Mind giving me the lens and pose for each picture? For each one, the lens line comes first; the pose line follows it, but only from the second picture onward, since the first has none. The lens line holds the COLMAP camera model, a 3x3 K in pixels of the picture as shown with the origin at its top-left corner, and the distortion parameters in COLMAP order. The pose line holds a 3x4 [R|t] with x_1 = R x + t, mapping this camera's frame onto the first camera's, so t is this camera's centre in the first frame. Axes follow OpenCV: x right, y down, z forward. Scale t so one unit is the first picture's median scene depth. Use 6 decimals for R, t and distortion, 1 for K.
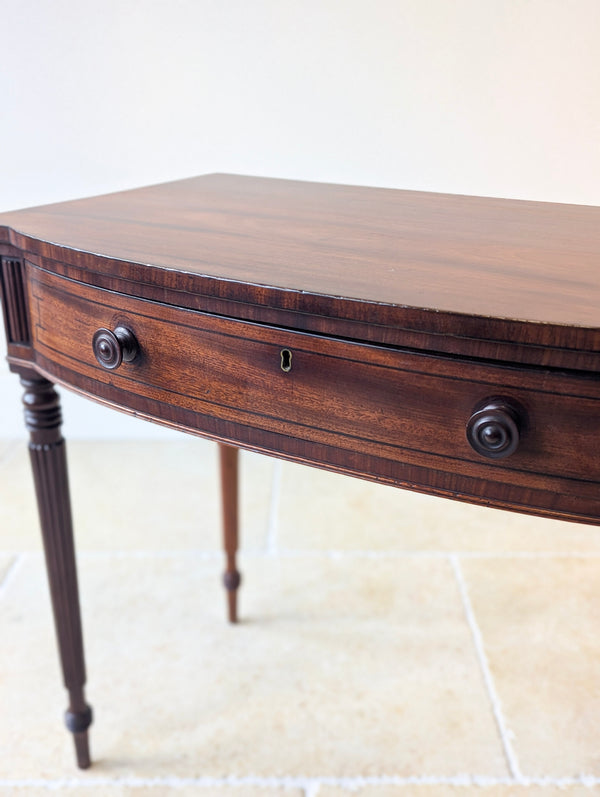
lens RADIAL K [[784.3, 0, 299.9], [0, 784.3, 377.1], [0, 0, 1]] dist [0.036551, -0.005328]
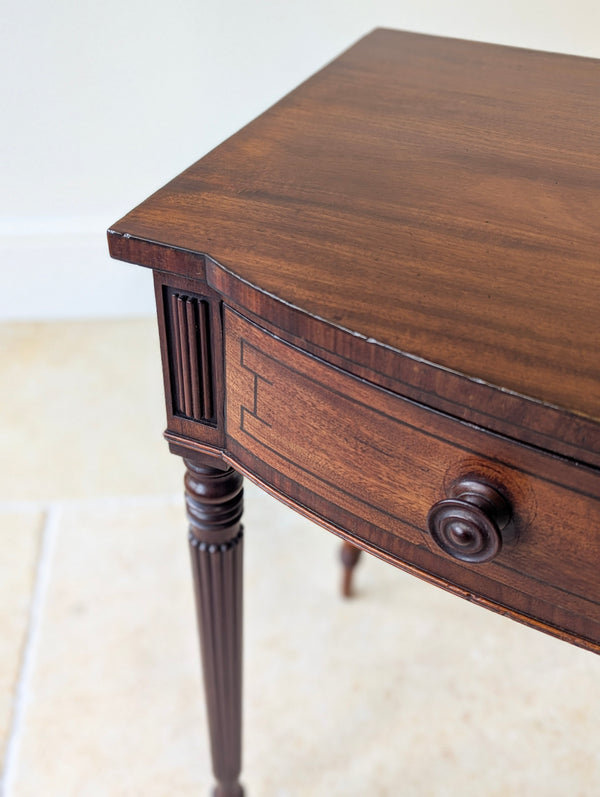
lens RADIAL K [[797.2, 0, 305.6], [0, 797.2, 348.2], [0, 0, 1]] dist [0.005500, 0.017483]
pose [[0.991436, -0.039992, 0.124319, -0.290689], [0.005702, 0.964306, 0.264729, -0.212592], [-0.130468, -0.261753, 0.956276, 0.361464]]
